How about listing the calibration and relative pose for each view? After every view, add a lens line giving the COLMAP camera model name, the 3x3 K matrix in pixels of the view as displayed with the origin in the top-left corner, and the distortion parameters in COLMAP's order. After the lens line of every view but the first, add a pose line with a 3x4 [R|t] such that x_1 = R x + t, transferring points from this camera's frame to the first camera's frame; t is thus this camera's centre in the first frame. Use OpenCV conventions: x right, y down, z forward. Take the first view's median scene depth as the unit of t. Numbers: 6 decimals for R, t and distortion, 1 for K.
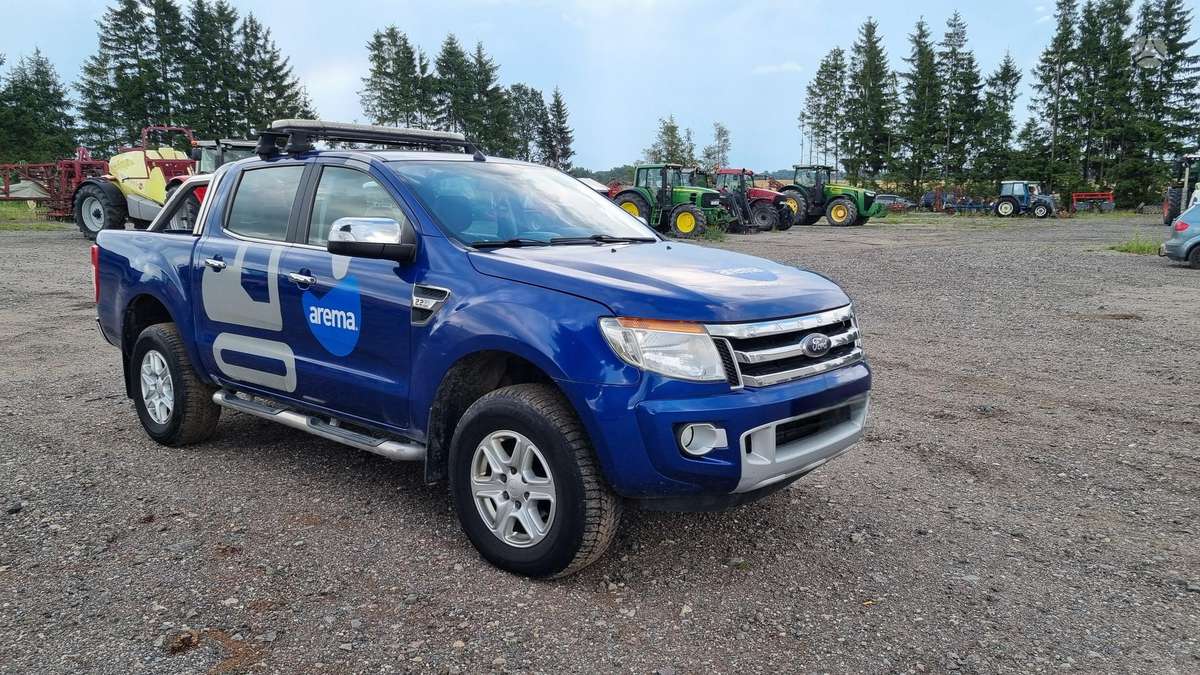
lens RADIAL K [[880.7, 0, 573.5], [0, 880.7, 349.1], [0, 0, 1]] dist [0.058654, -0.037653]
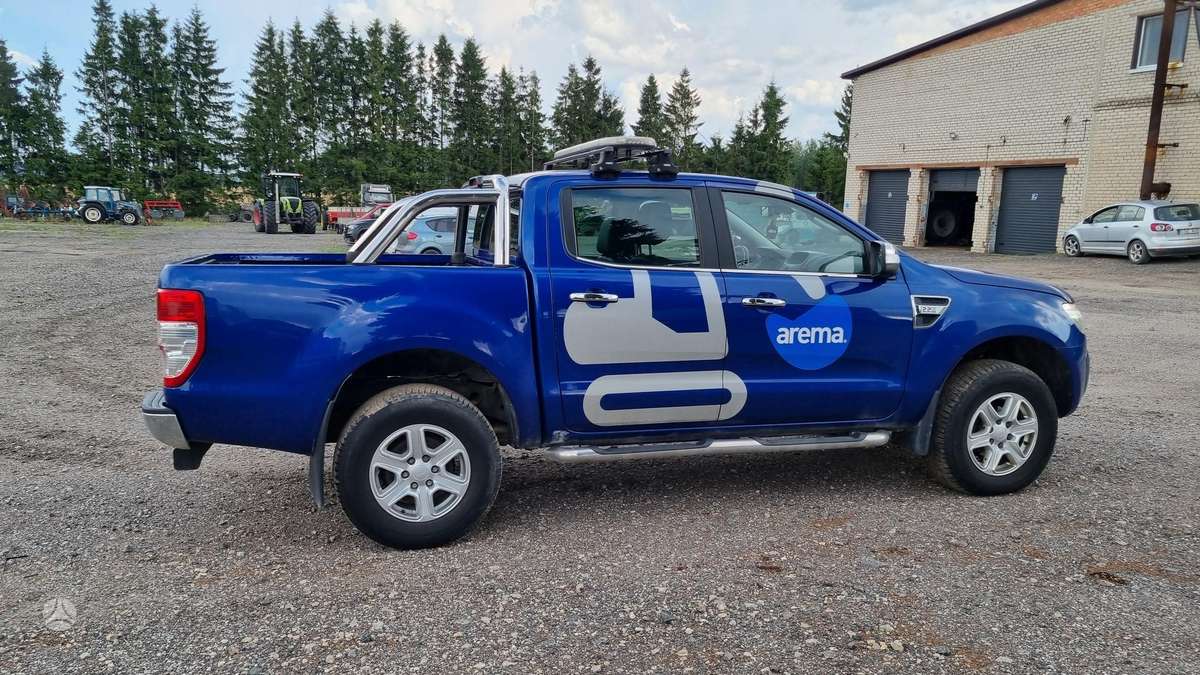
lens RADIAL K [[899.5, 0, 552.4], [0, 899.5, 375.0], [0, 0, 1]] dist [0.044317, -0.007094]
pose [[0.547652, -0.136097, 0.825563, -0.077396], [0.120211, 0.989244, 0.083336, -0.006662], [-0.828025, 0.053603, 0.558122, 0.036973]]
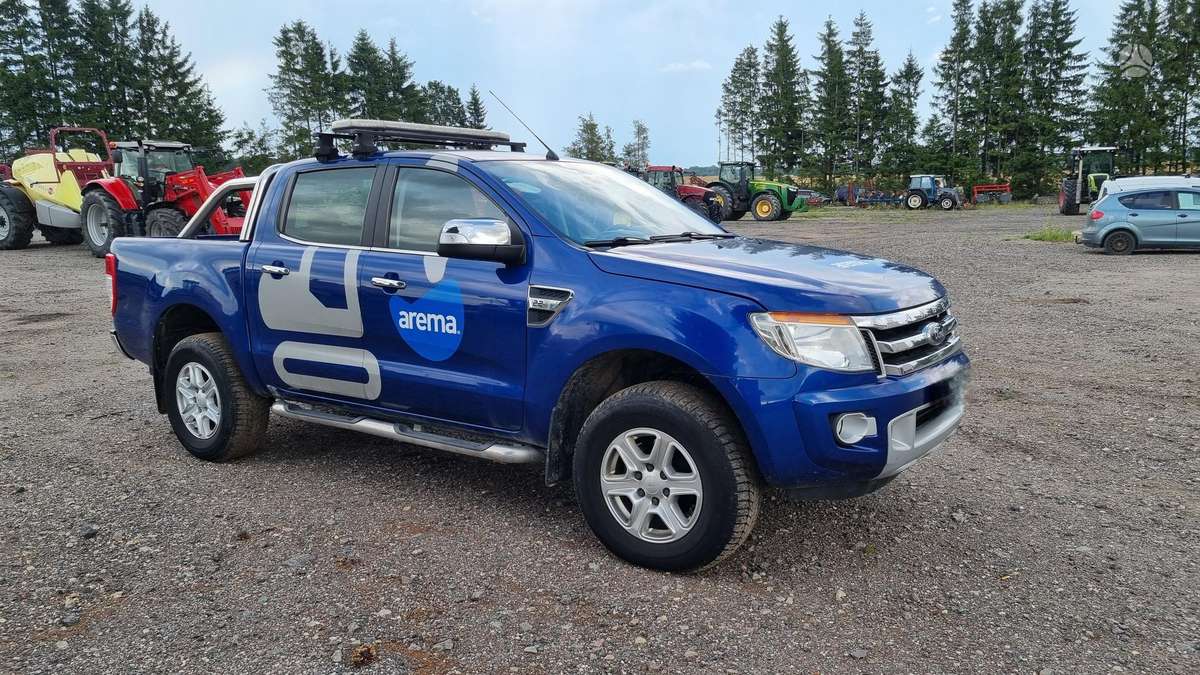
lens RADIAL K [[882.2, 0, 585.5], [0, 882.2, 361.8], [0, 0, 1]] dist [0.055703, -0.033269]
pose [[0.994109, -0.034571, 0.102720, -0.011423], [0.033010, 0.999313, 0.016853, -0.000113], [-0.103232, -0.013363, 0.994568, 0.000307]]
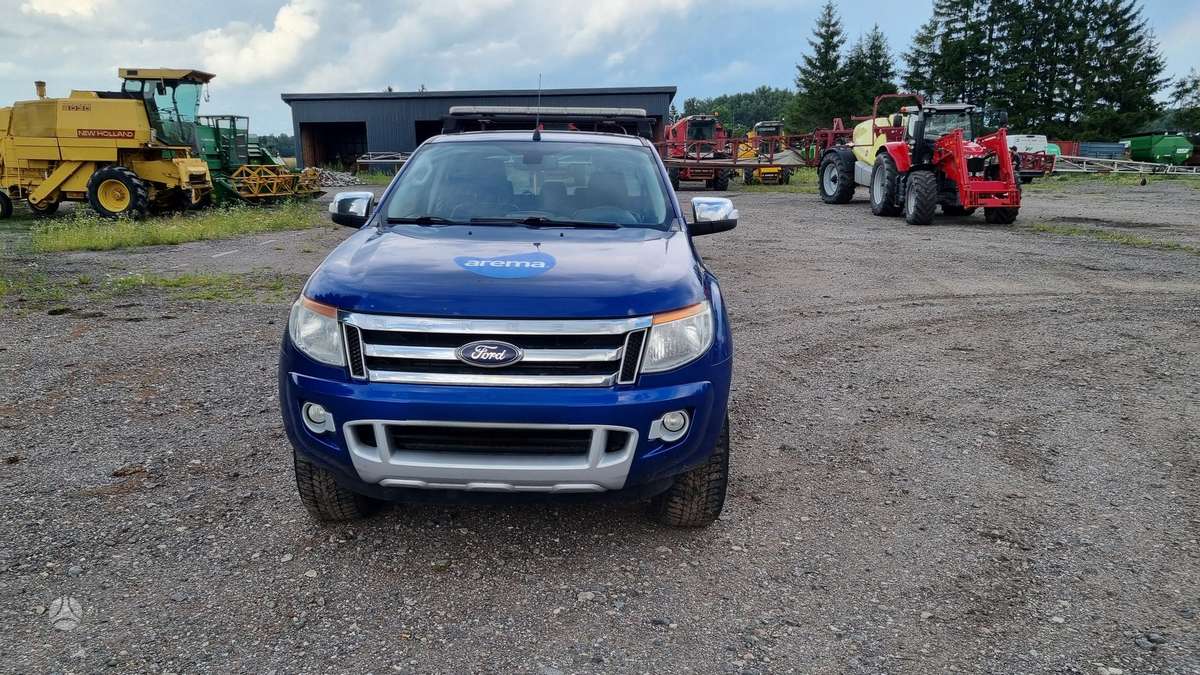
lens RADIAL K [[882.2, 0, 585.5], [0, 882.2, 361.8], [0, 0, 1]] dist [0.055703, -0.033269]
pose [[0.651532, 0.166408, -0.740144, 0.047238], [-0.126619, 0.985813, 0.110182, -0.005068], [0.747979, 0.021930, 0.663360, 0.023147]]
